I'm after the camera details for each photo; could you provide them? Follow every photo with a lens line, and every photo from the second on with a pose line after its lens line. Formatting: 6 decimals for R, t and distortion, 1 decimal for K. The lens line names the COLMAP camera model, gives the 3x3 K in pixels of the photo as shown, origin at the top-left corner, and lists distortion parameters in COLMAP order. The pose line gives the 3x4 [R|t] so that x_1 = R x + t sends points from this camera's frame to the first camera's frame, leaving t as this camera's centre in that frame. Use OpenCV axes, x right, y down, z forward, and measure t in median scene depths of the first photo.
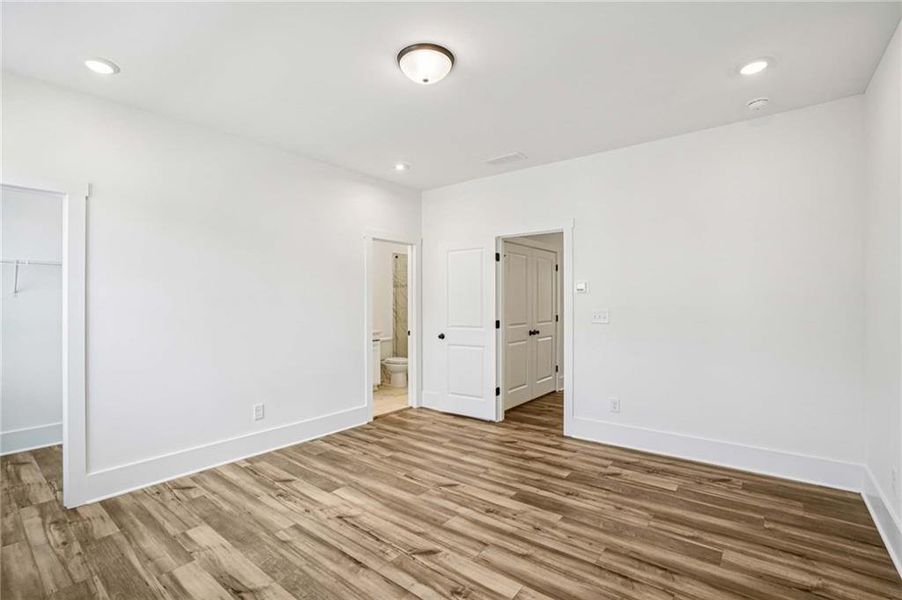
lens RADIAL K [[407.6, 0, 445.5], [0, 407.6, 302.2], [0, 0, 1]] dist [-0.007083, 0.003106]
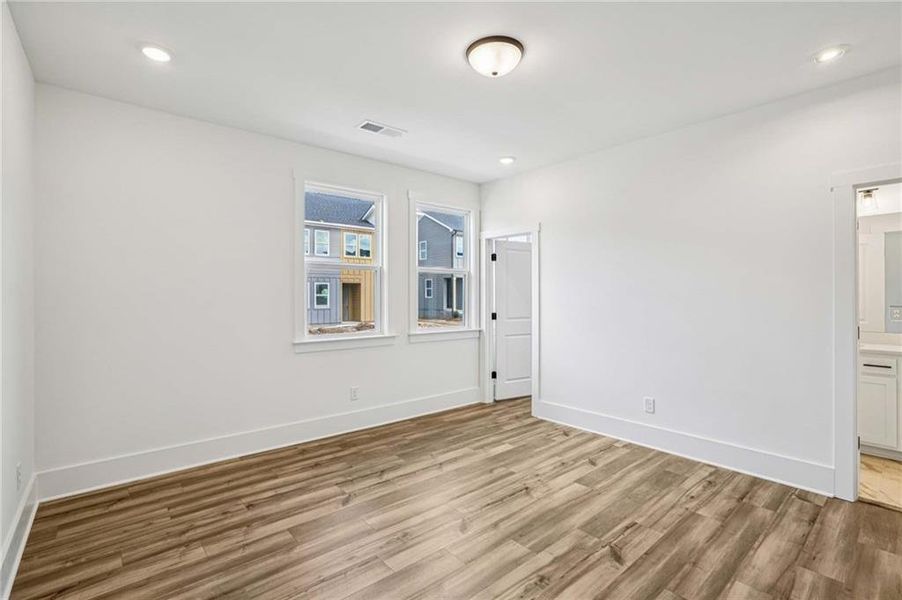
lens RADIAL K [[407.6, 0, 444.9], [0, 407.6, 299.5], [0, 0, 1]] dist [-0.007083, 0.003106]
pose [[-0.175655, 0.001363, -0.984451, 0.744517], [0.003141, 0.999995, 0.000824, 0.010092], [0.984447, -0.002948, -0.175658, 0.832526]]
